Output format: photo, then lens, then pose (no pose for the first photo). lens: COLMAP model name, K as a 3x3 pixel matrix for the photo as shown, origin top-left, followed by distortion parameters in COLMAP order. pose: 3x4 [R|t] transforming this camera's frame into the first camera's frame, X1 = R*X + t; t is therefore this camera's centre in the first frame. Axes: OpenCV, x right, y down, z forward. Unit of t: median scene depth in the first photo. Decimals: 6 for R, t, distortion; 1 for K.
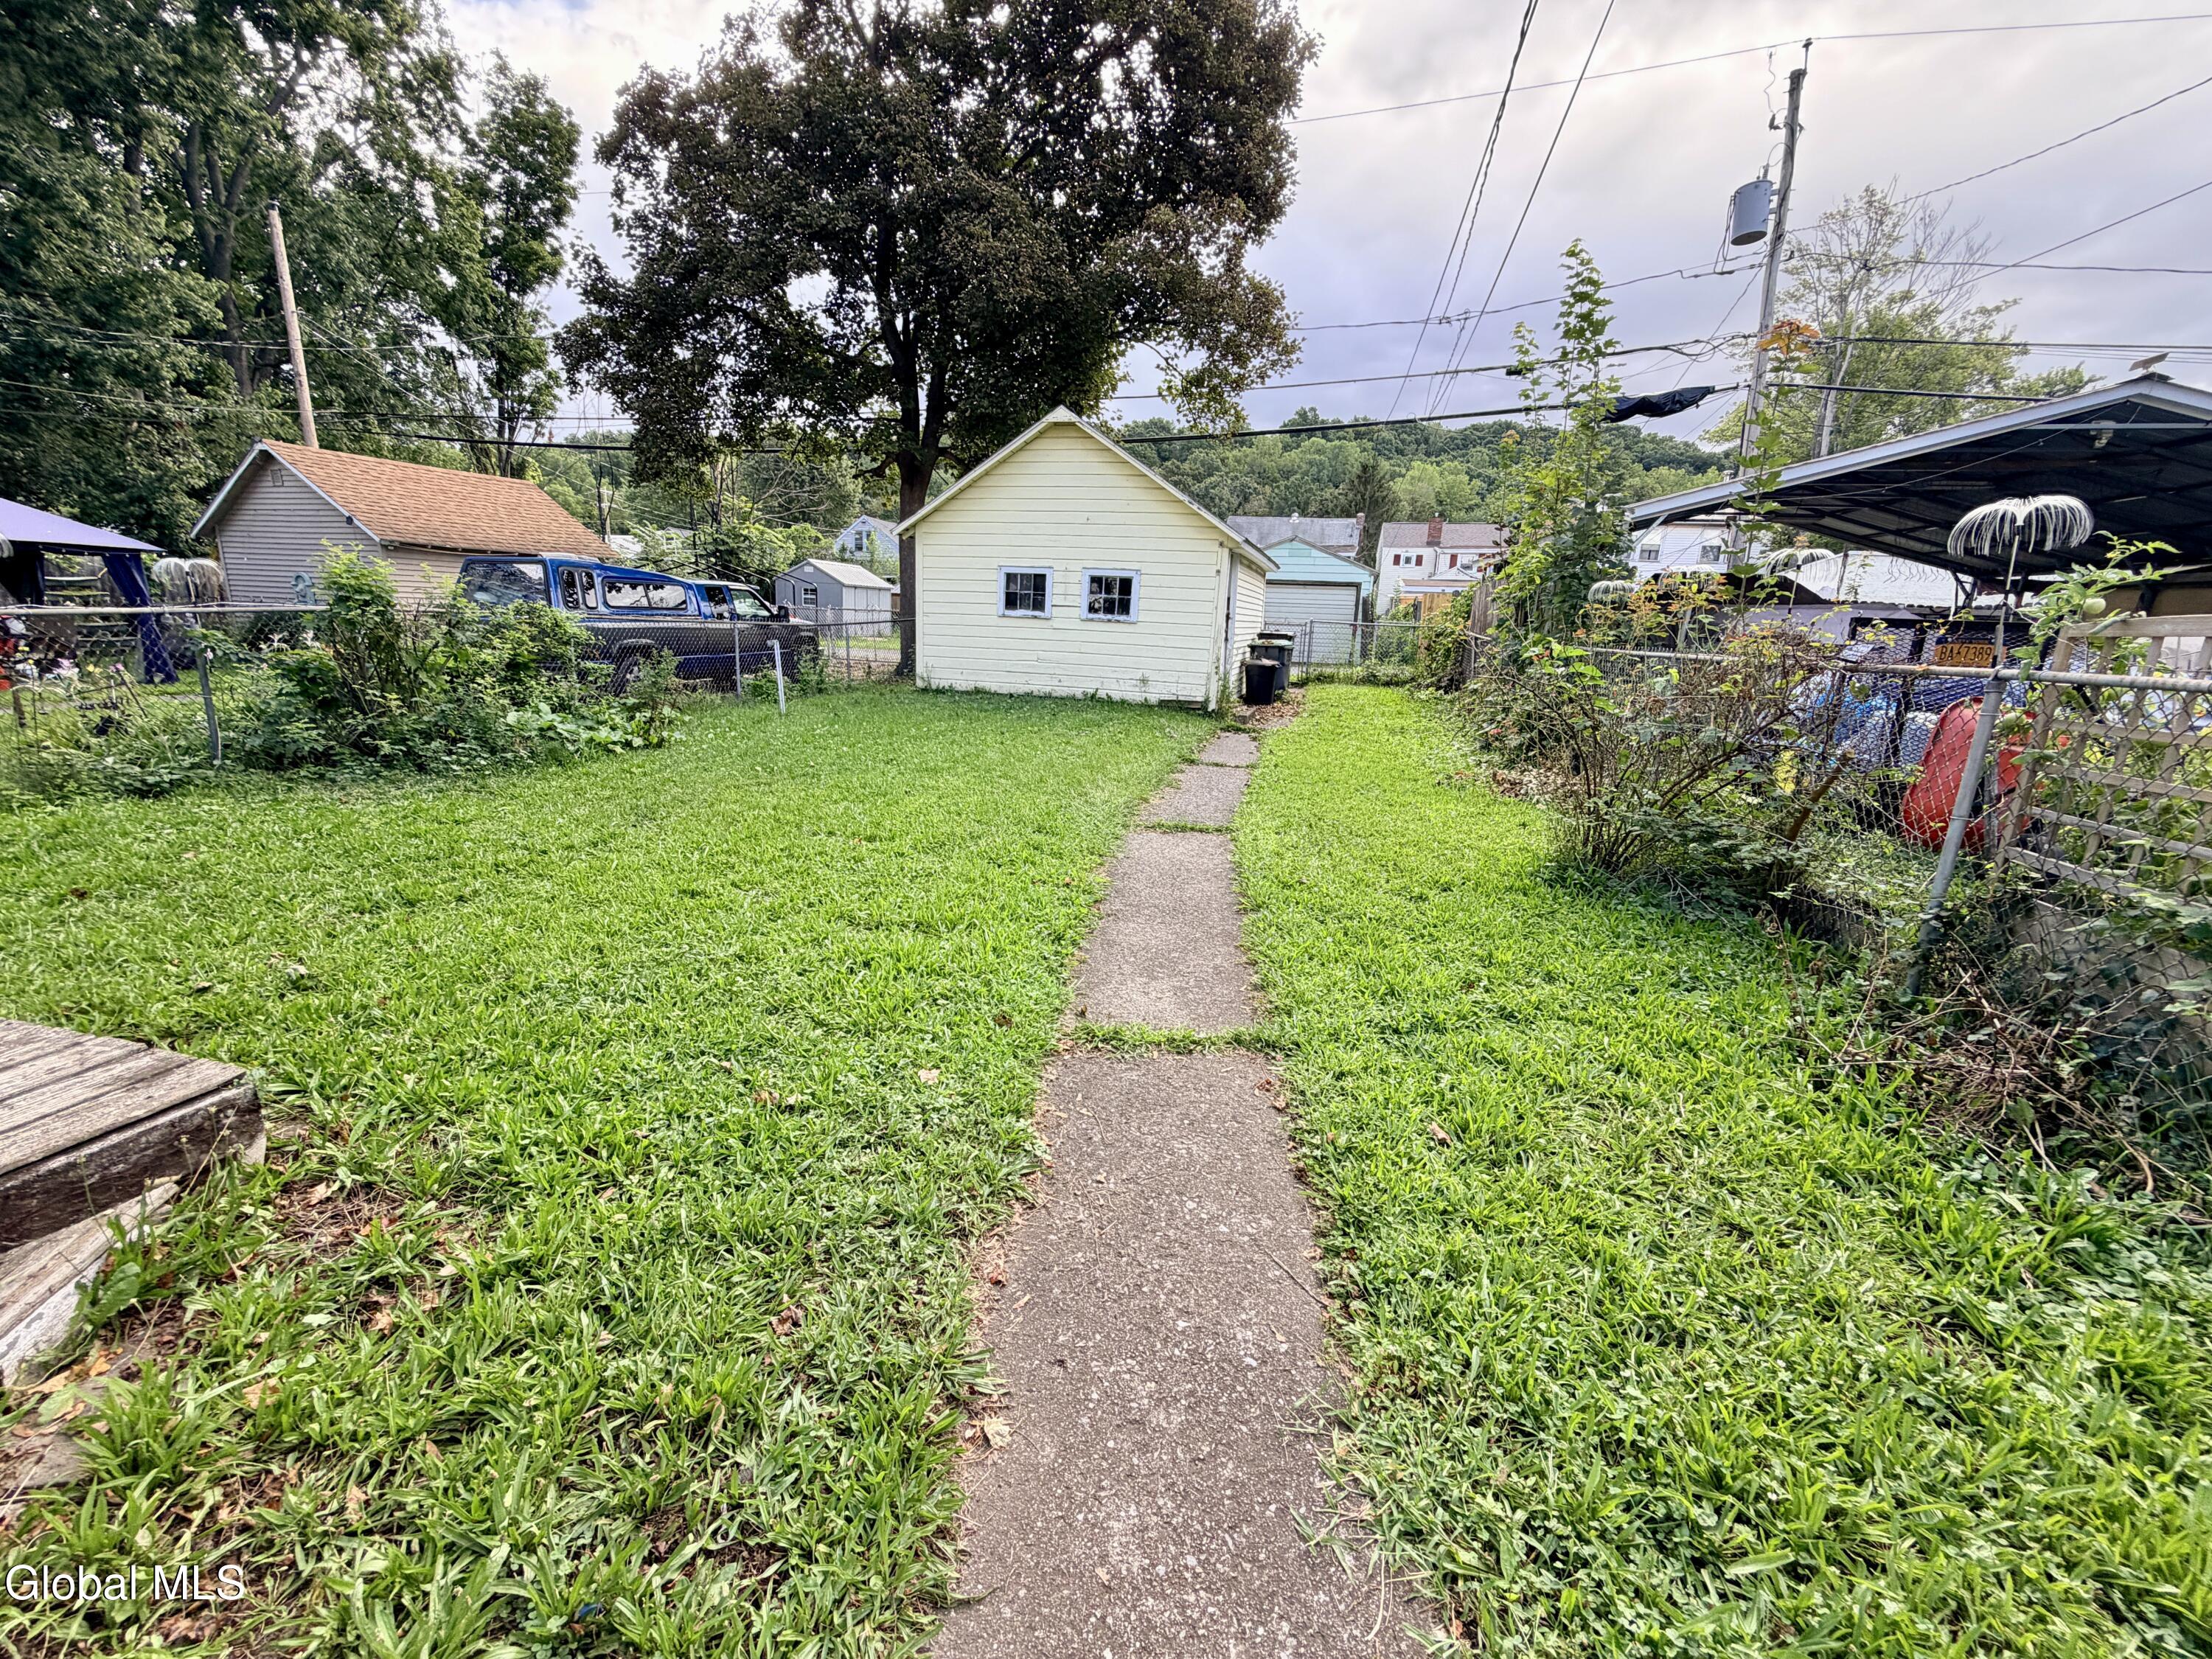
lens RADIAL K [[881.9, 0, 1102.9], [0, 881.9, 827.4], [0, 0, 1]] dist [-0.001164, 0.000081]
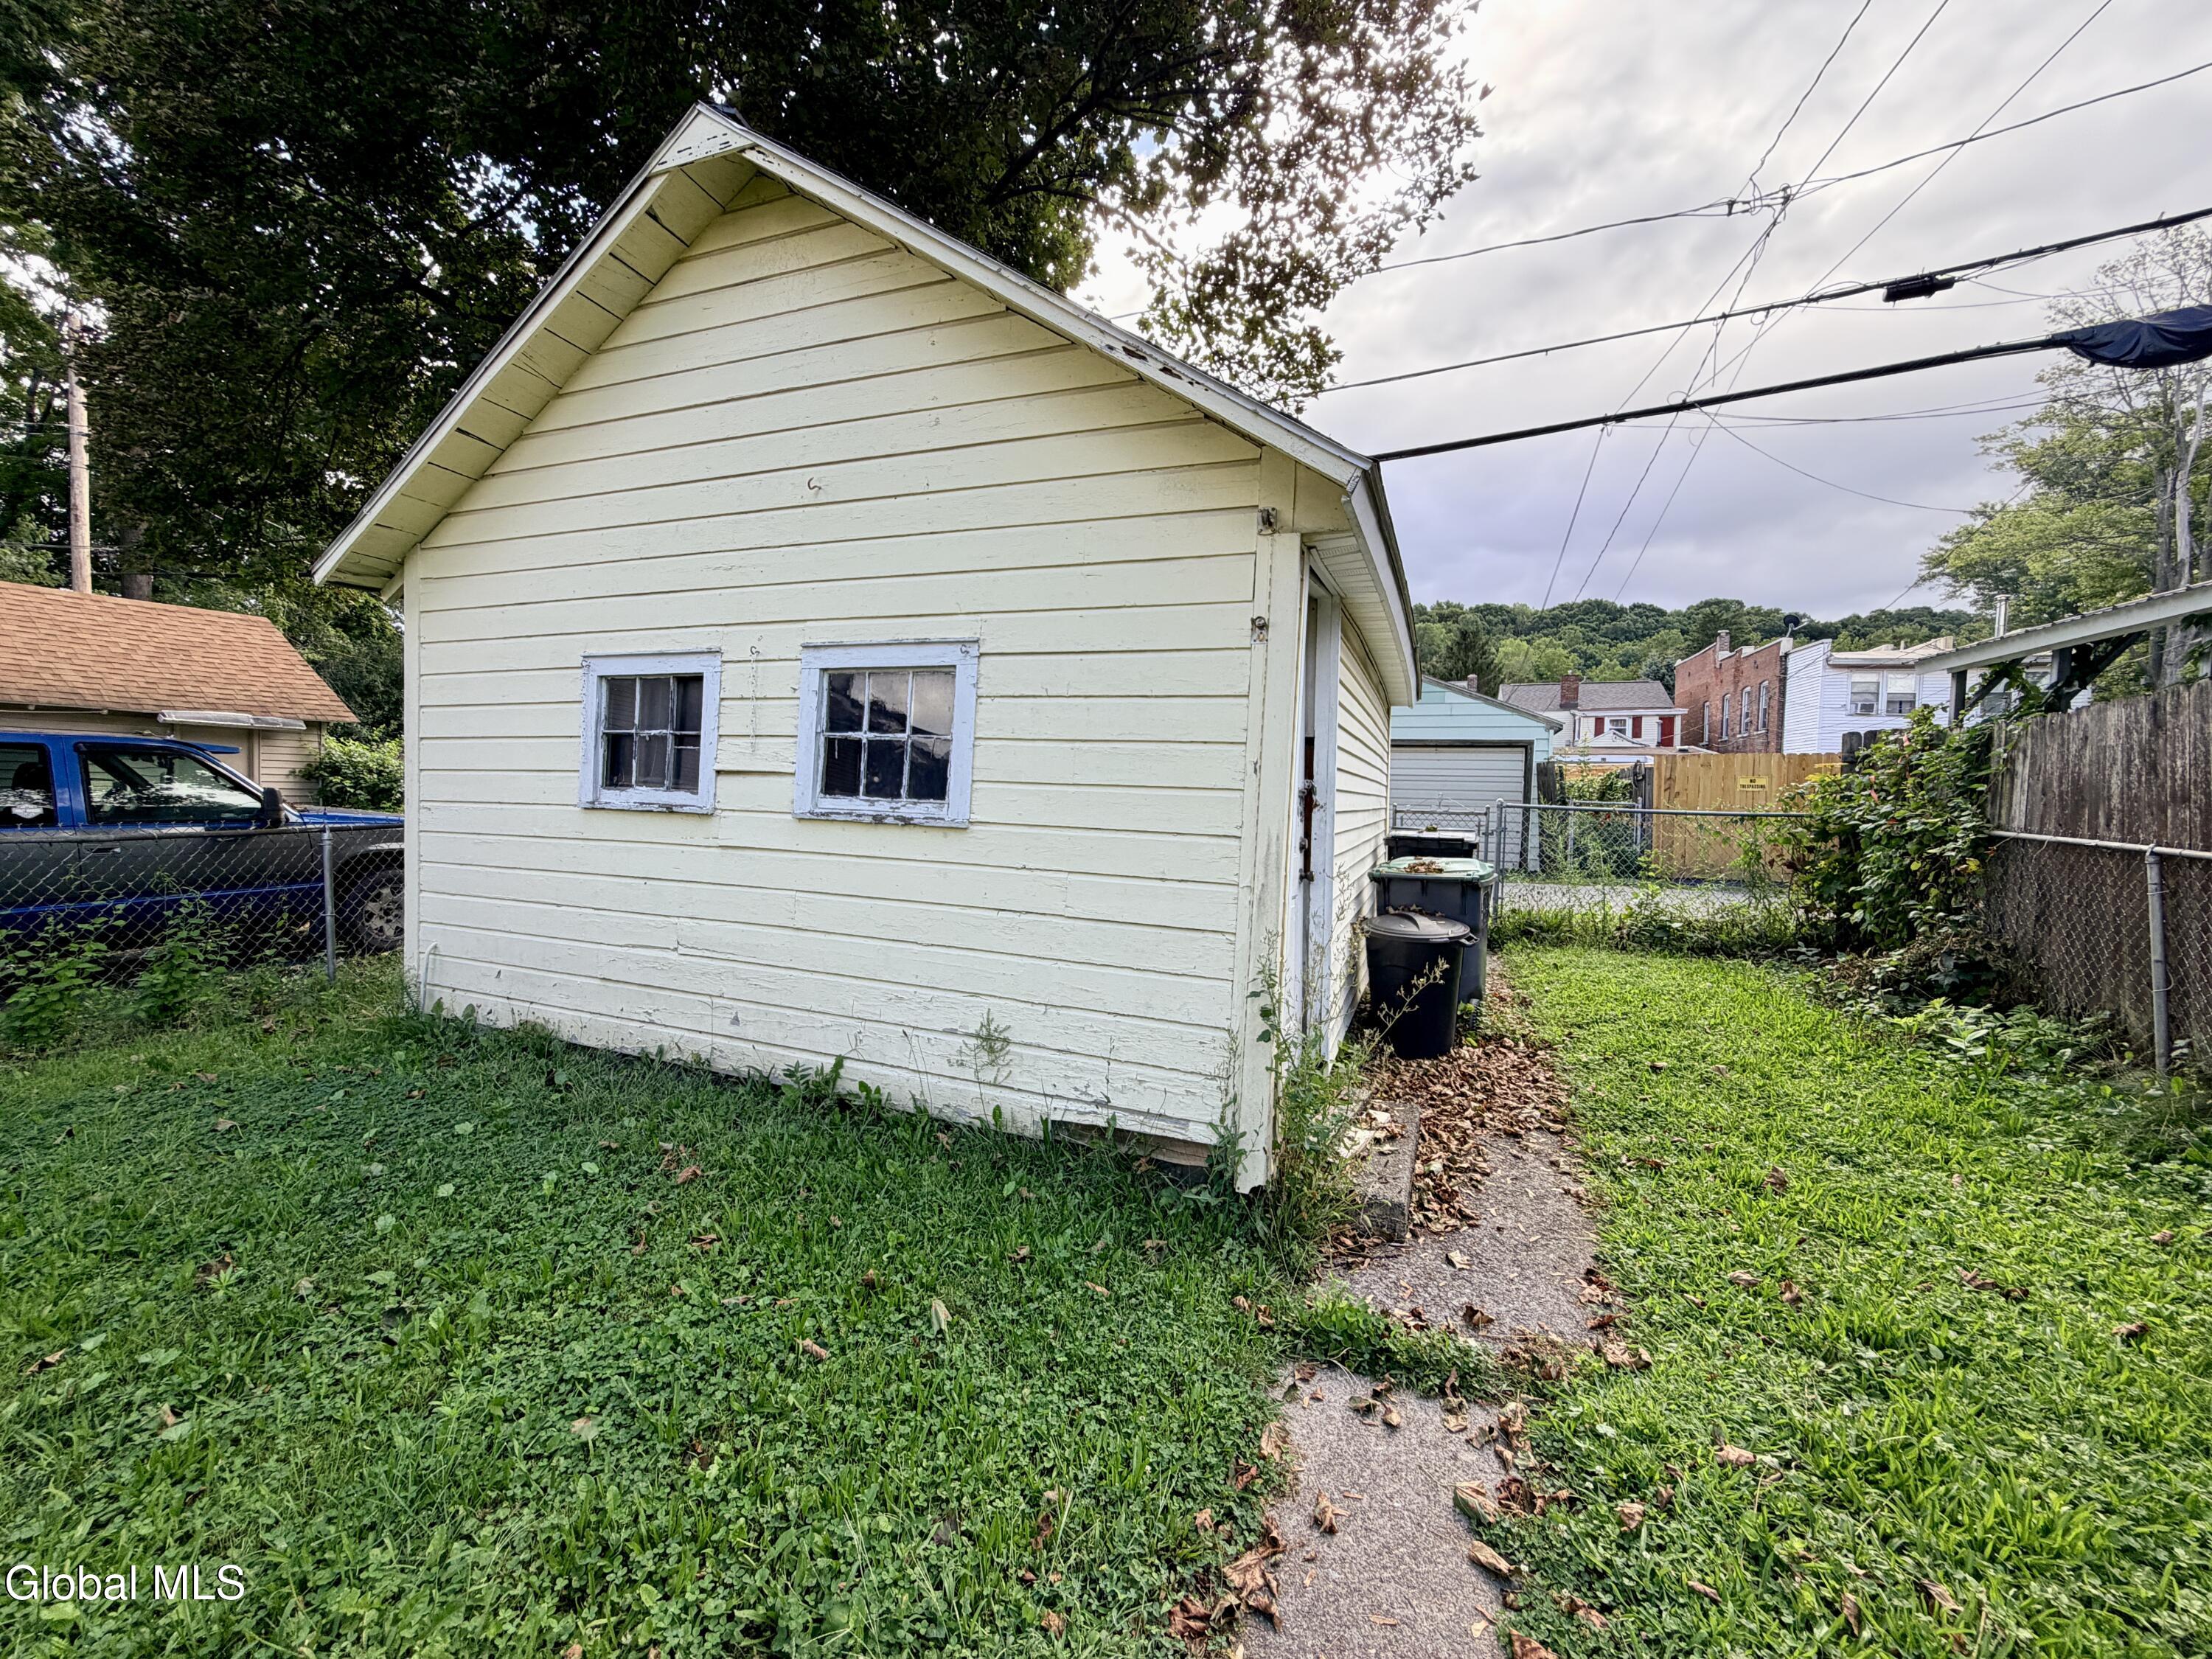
lens RADIAL K [[881.9, 0, 1109.1], [0, 881.9, 827.5], [0, 0, 1]] dist [-0.001164, 0.000081]
pose [[0.995567, -0.007354, -0.093767, 0.103255], [-0.011439, 0.980071, -0.198320, -0.171302], [0.093357, 0.198513, 0.975642, 0.708126]]
